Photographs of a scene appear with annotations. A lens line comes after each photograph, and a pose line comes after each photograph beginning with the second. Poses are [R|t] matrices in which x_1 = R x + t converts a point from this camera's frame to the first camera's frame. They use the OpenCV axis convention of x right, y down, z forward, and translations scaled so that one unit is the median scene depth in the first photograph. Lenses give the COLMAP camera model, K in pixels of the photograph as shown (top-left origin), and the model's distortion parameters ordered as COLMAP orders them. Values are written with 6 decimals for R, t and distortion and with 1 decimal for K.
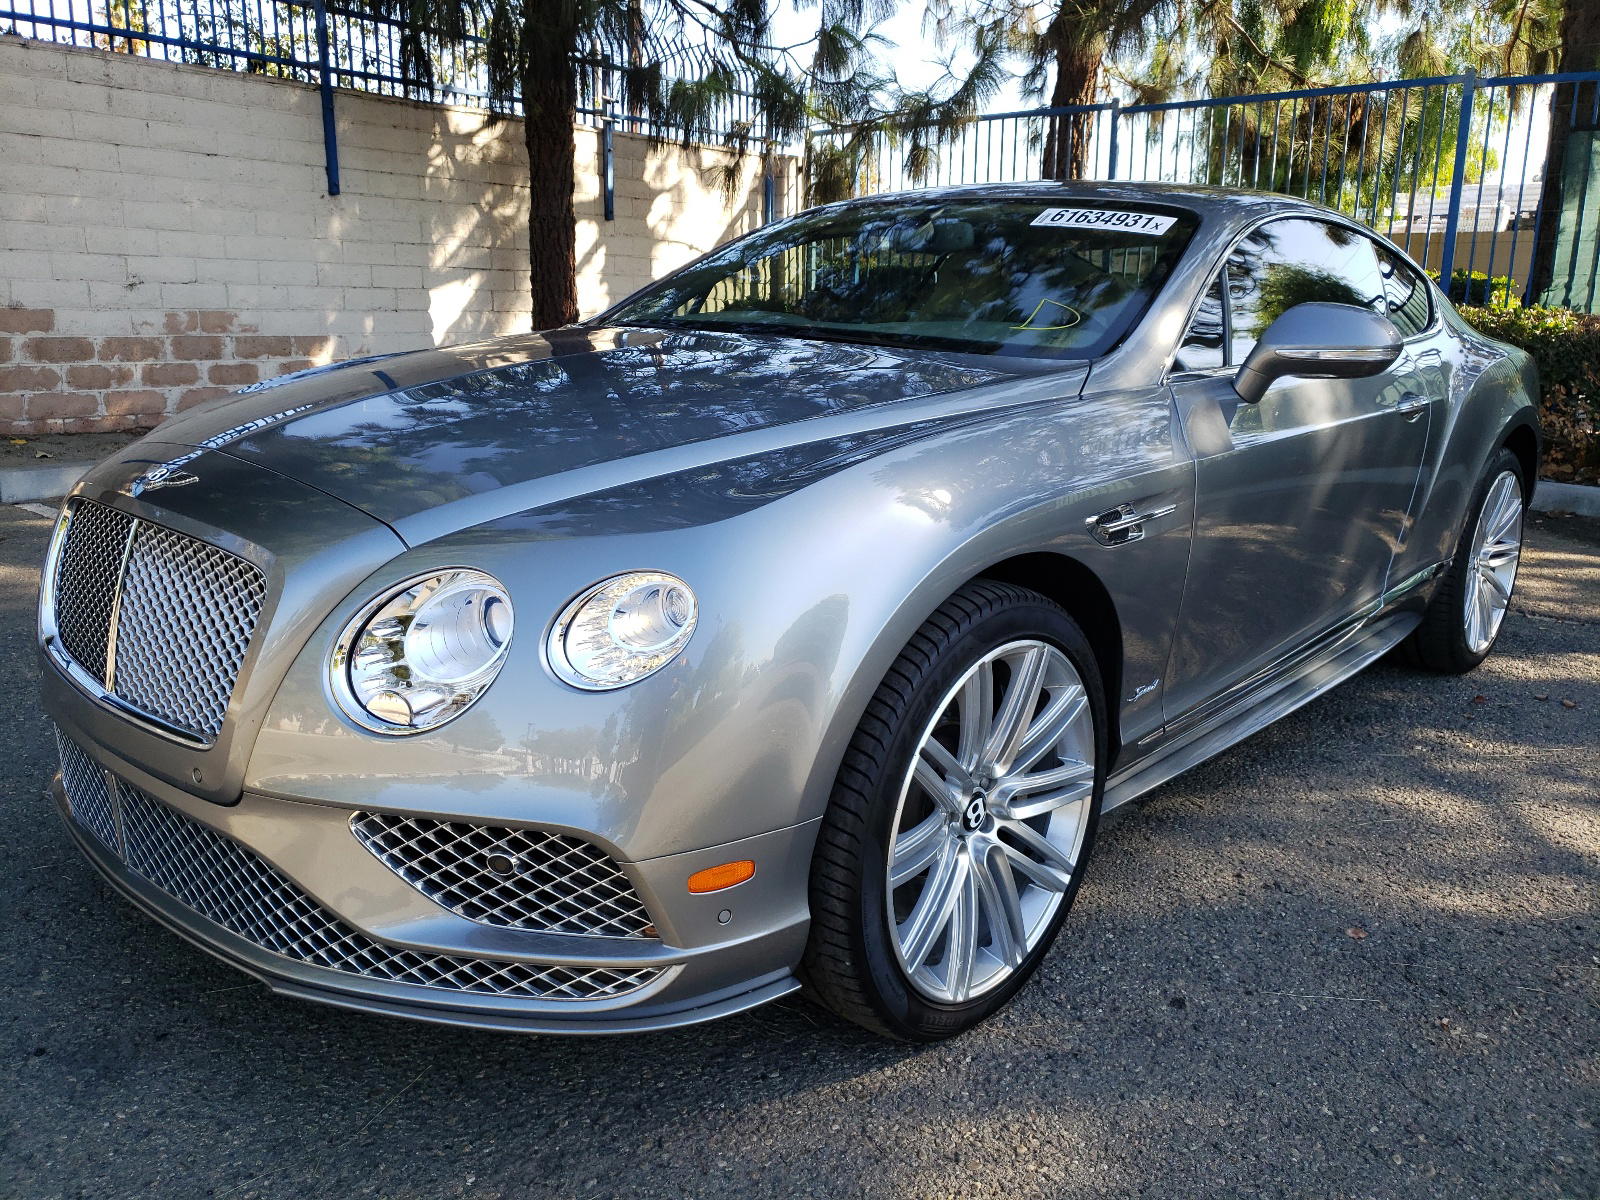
lens RADIAL K [[1215.4, 0, 797.3], [0, 1215.4, 600.8], [0, 0, 1]] dist [-0.002022, -0.004708]
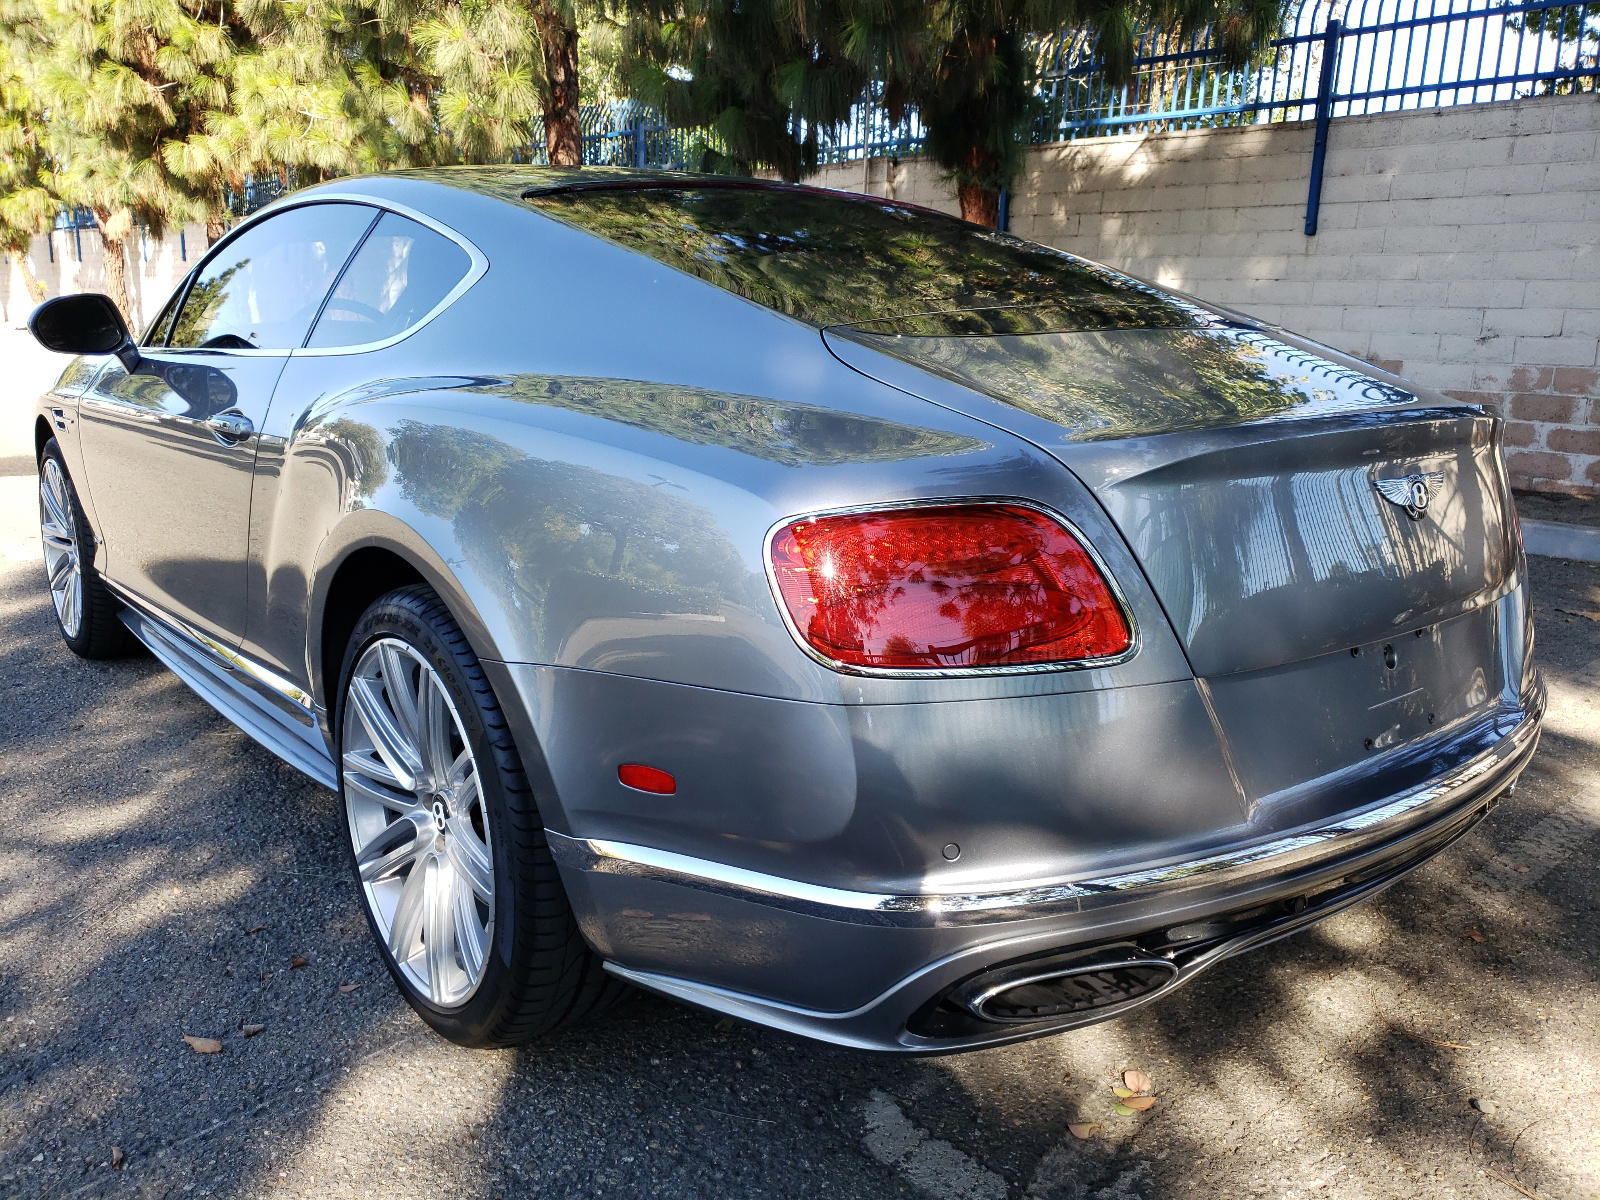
lens RADIAL K [[1215.4, 0, 797.0], [0, 1215.4, 599.3], [0, 0, 1]] dist [-0.002022, -0.004708]
pose [[-0.129226, 0.194355, -0.972382, 0.500861], [-0.266027, 0.937862, 0.222809, -0.134181], [0.955264, 0.287473, -0.069492, 0.599372]]
